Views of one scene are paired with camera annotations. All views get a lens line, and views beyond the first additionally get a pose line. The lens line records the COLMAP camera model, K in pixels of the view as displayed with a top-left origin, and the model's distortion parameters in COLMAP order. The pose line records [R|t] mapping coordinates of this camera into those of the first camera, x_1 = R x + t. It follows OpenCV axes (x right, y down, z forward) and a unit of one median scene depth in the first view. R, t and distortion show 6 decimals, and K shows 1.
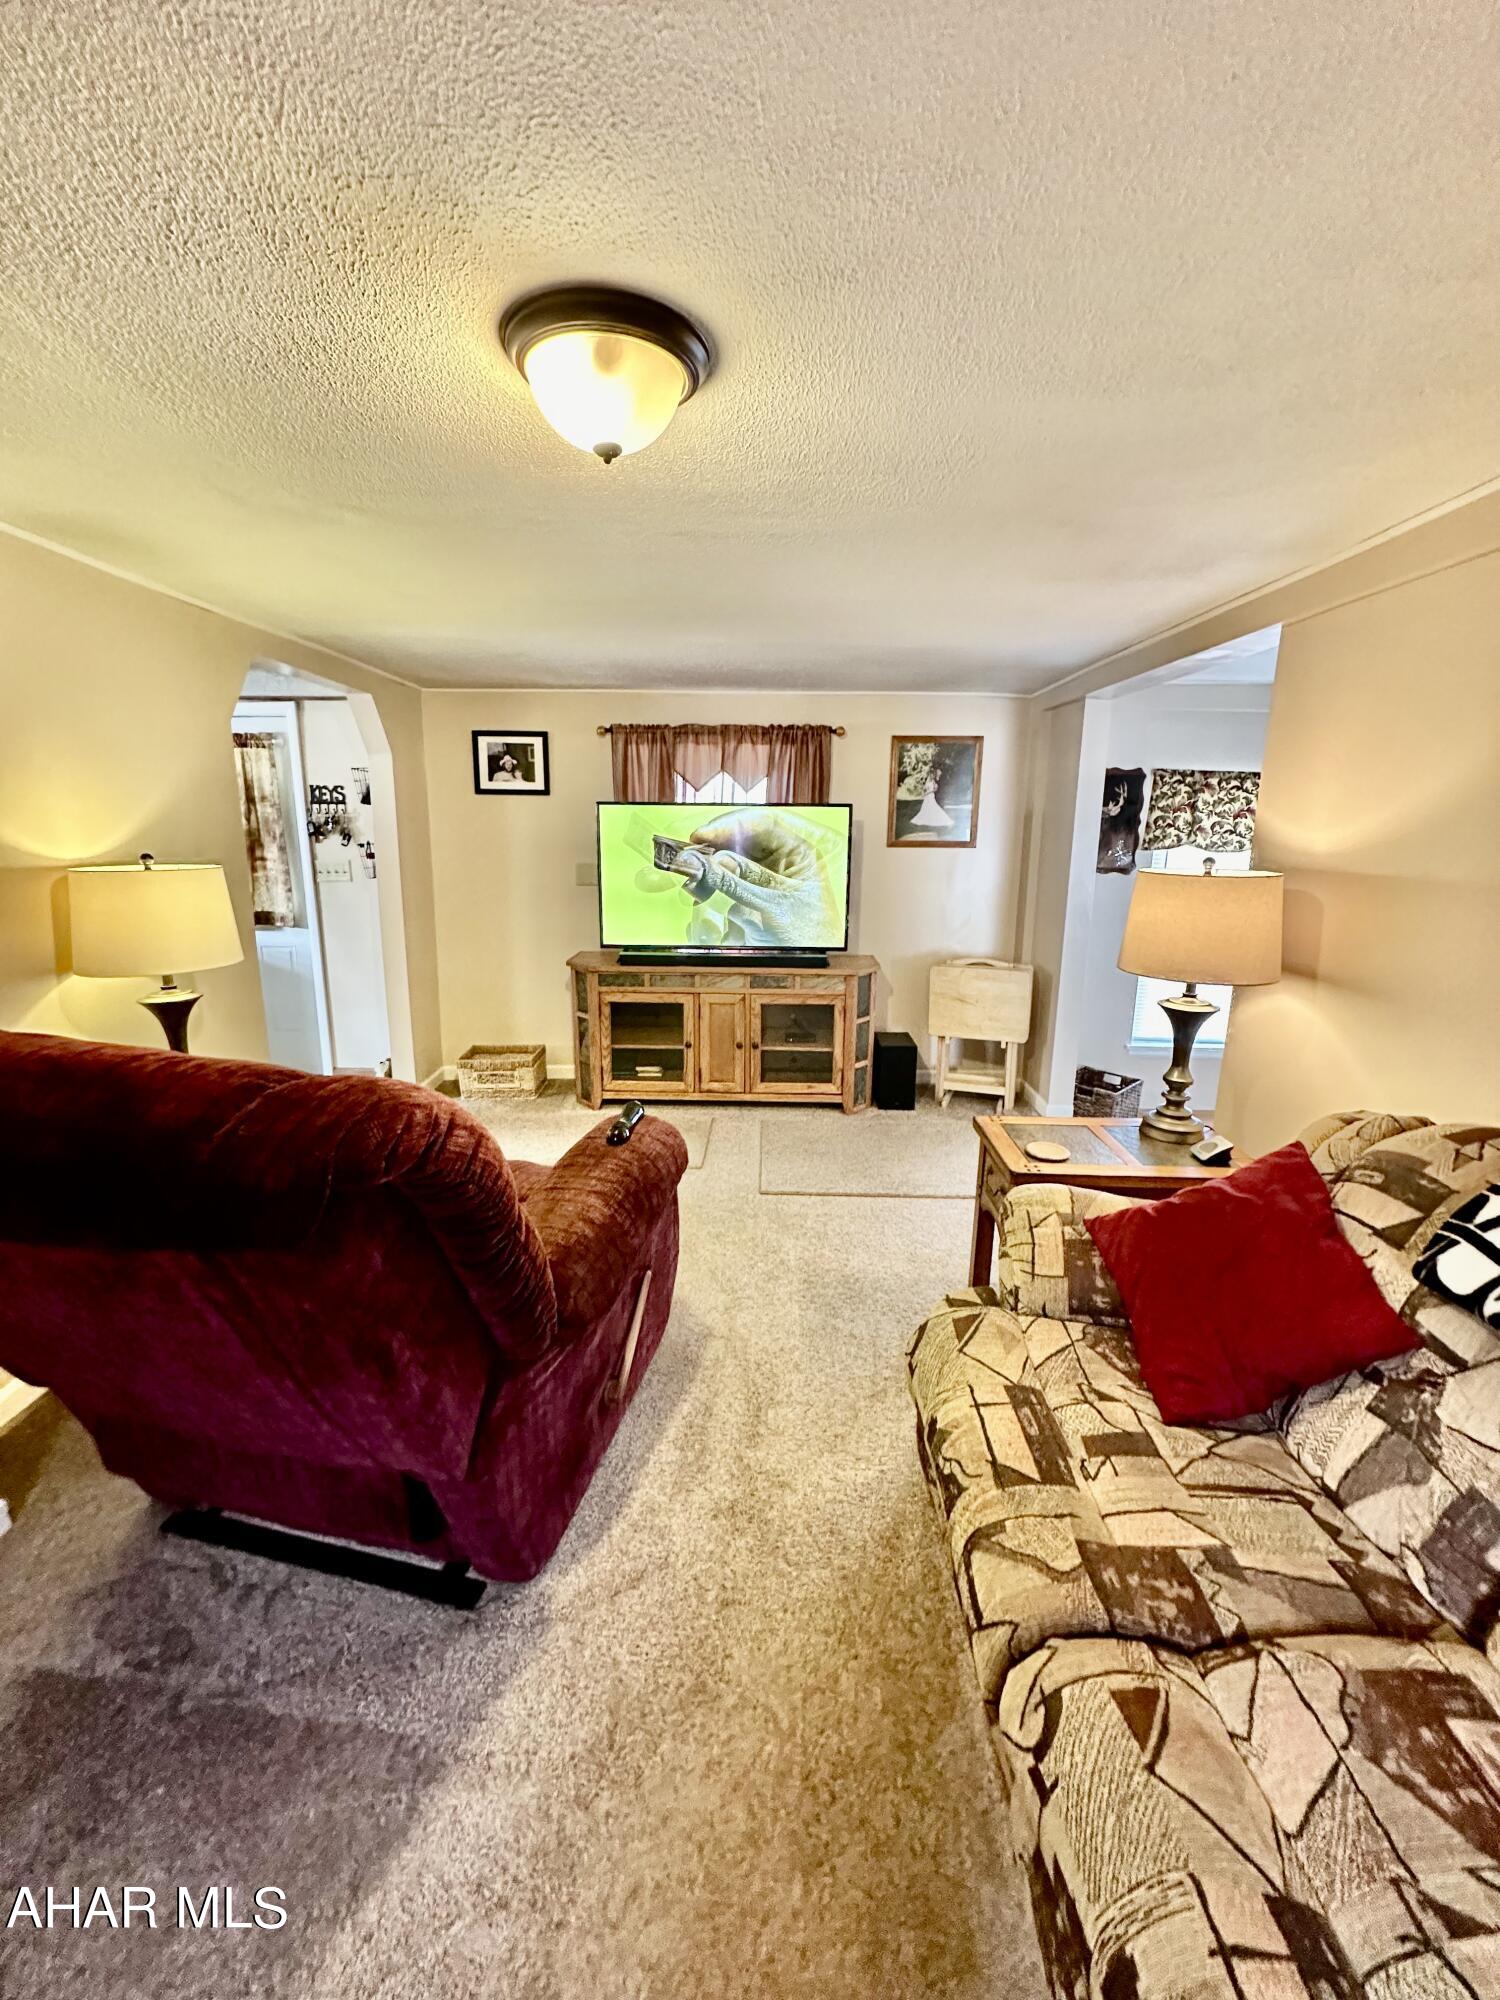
lens RADIAL K [[800.4, 0, 747.3], [0, 800.4, 1000.7], [0, 0, 1]] dist [-0.002654, 0.000812]
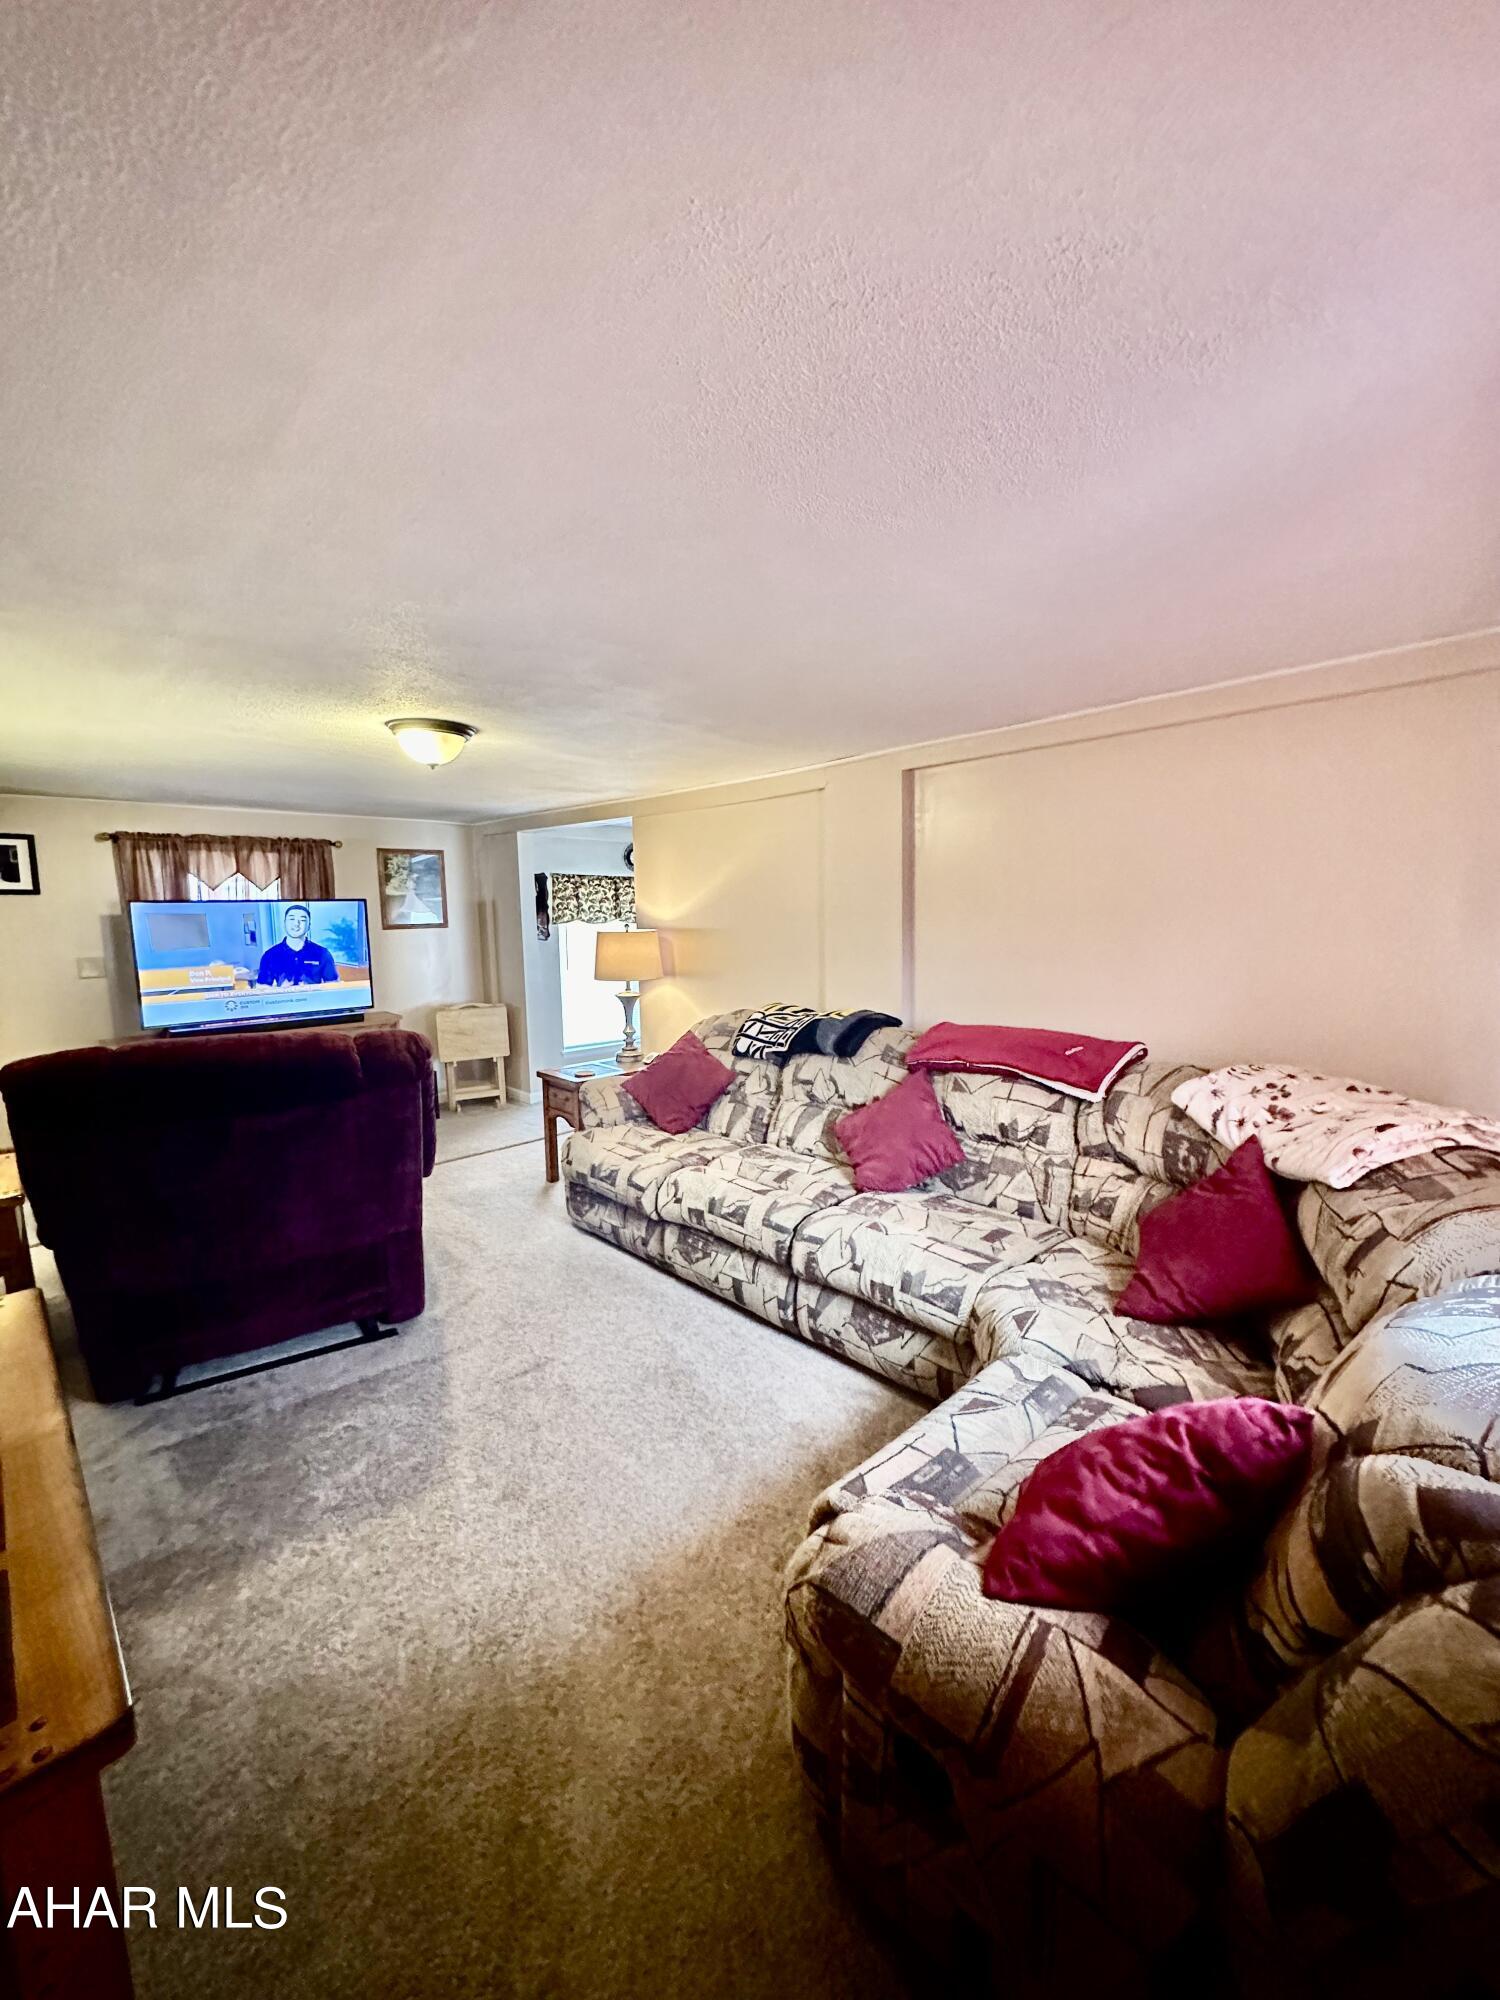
lens RADIAL K [[800.4, 0, 747.3], [0, 800.4, 1000.7], [0, 0, 1]] dist [-0.002654, 0.000812]
pose [[0.706363, -0.106225, 0.699834, -0.352862], [0.176086, 0.983966, -0.028377, 0.069633], [-0.685598, 0.143275, 0.713742, -0.354952]]
